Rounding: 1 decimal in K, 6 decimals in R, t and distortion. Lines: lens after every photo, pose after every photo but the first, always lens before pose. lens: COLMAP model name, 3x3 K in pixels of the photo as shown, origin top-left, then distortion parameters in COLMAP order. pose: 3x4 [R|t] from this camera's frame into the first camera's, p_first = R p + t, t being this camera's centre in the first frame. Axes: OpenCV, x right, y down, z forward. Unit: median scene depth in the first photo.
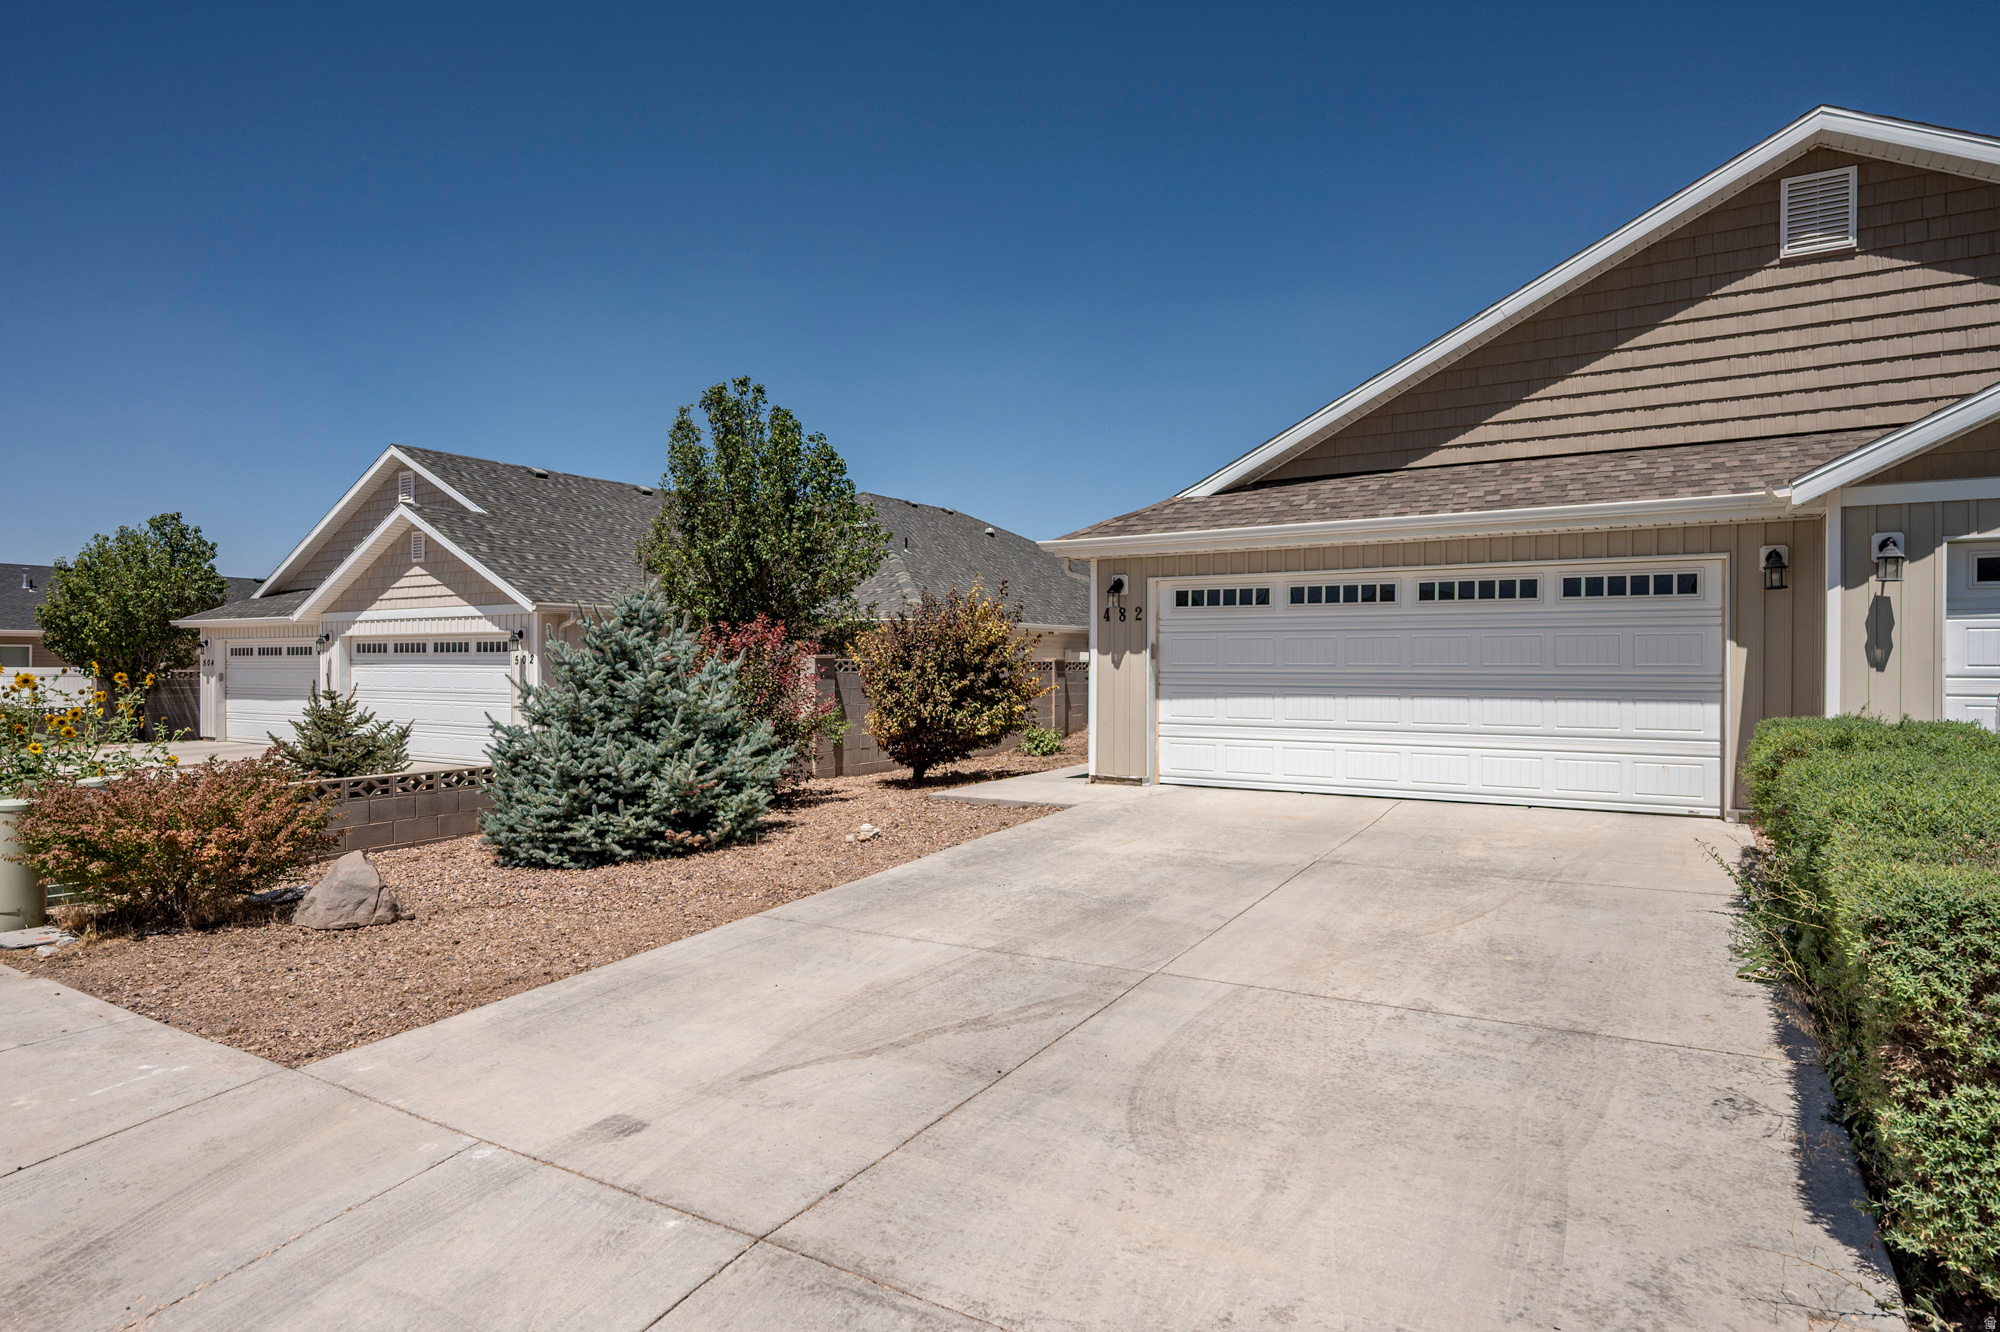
lens RADIAL K [[1057.6, 0, 1000.0], [0, 1057.6, 666.0], [0, 0, 1]] dist [-0.005353, -0.000278]
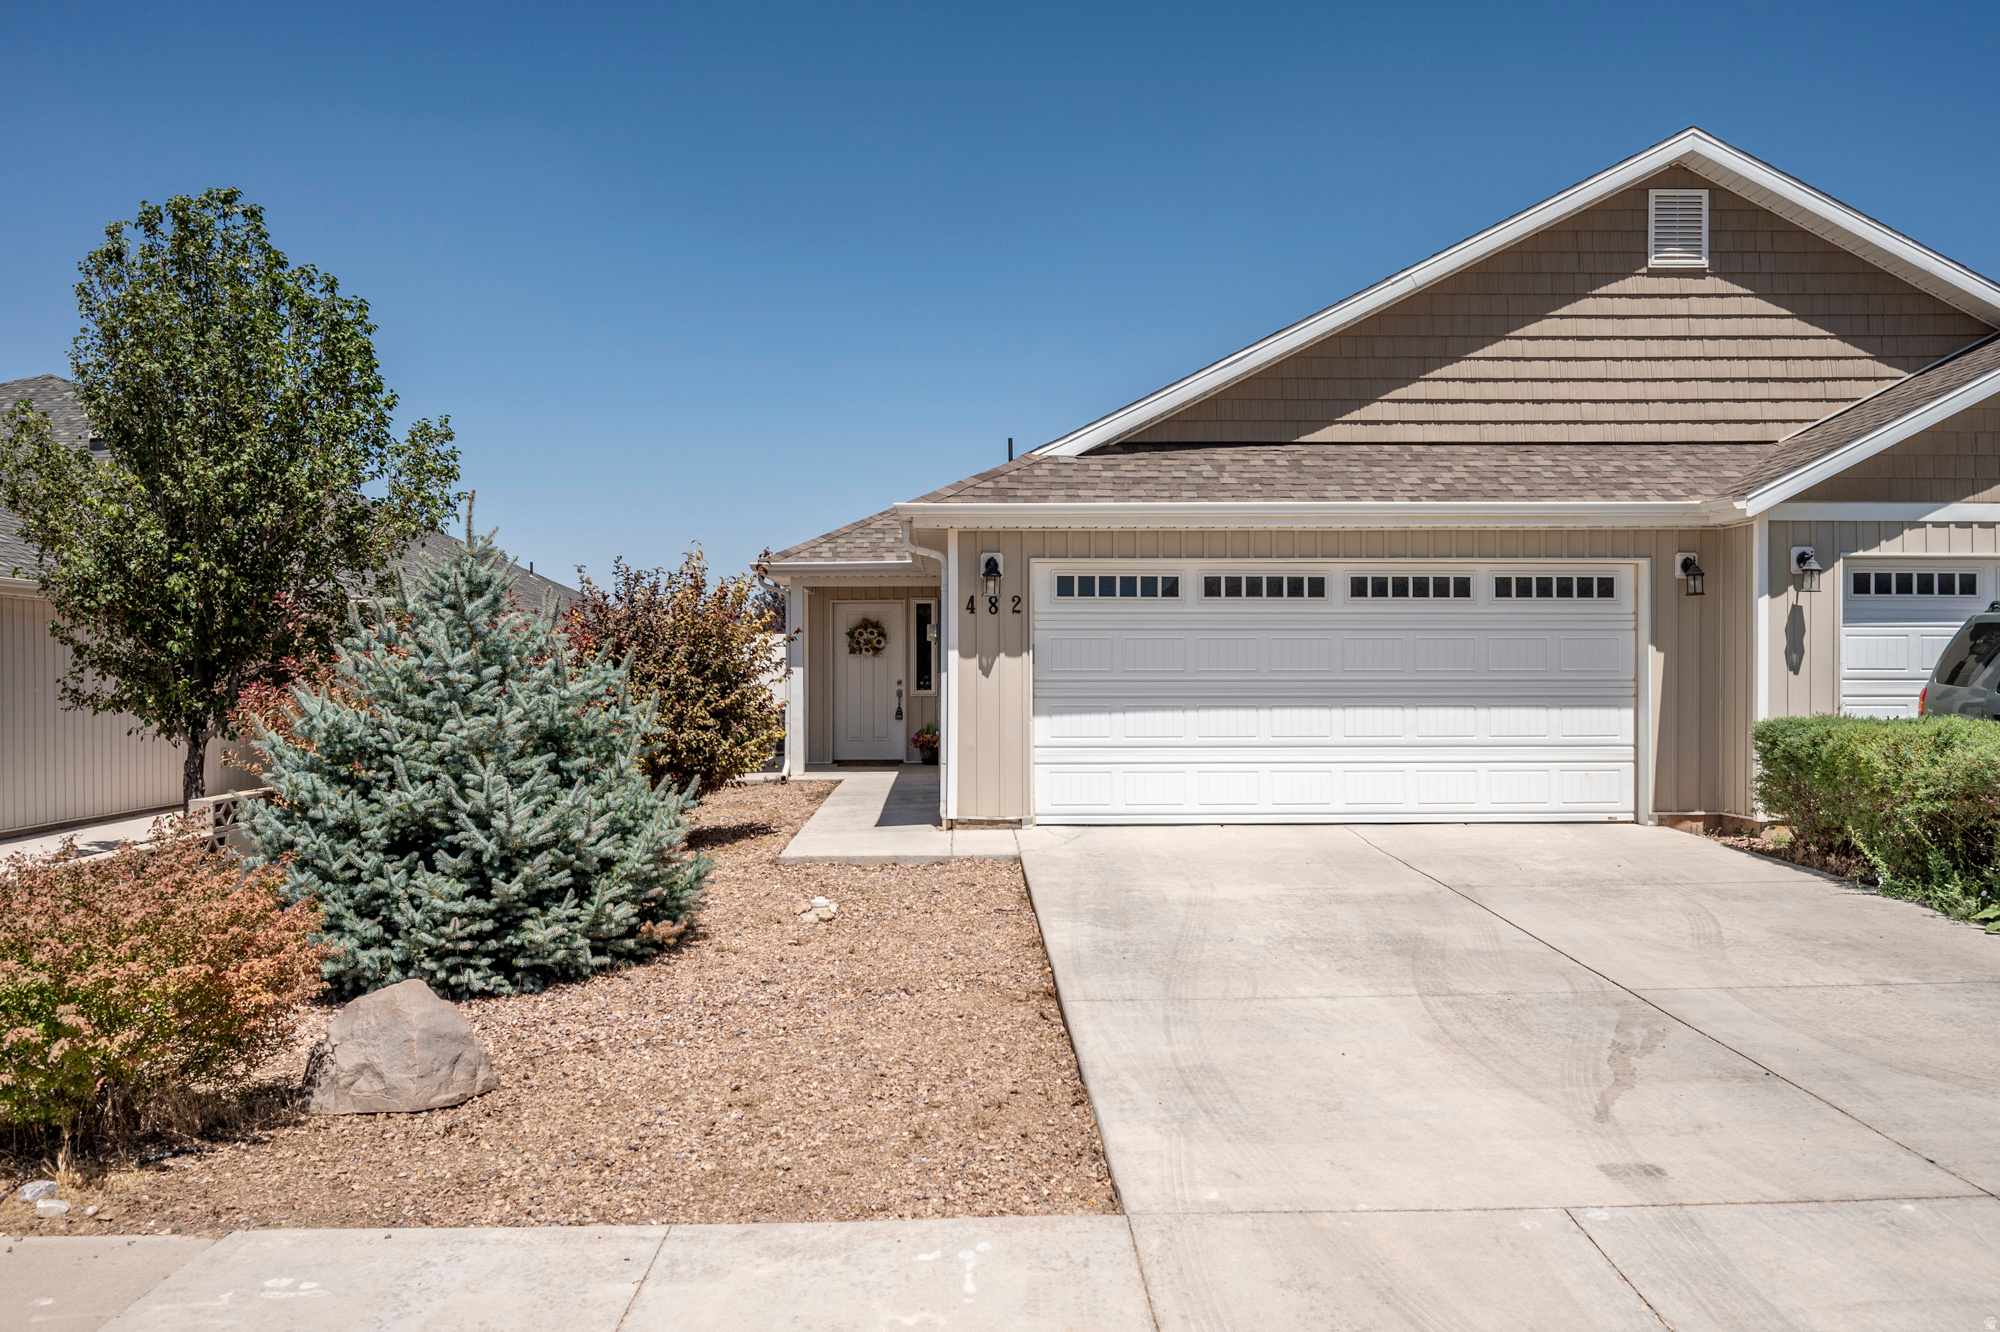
lens RADIAL K [[1561.0, 0, 1000.0], [0, 1561.0, 666.0], [0, 0, 1]] dist [-0.003427, -0.004350]
pose [[0.853283, 0.000762, 0.521447, -0.566634], [0.003279, 0.999971, -0.006826, 0.003431], [-0.521437, 0.007534, 0.853256, 0.051119]]
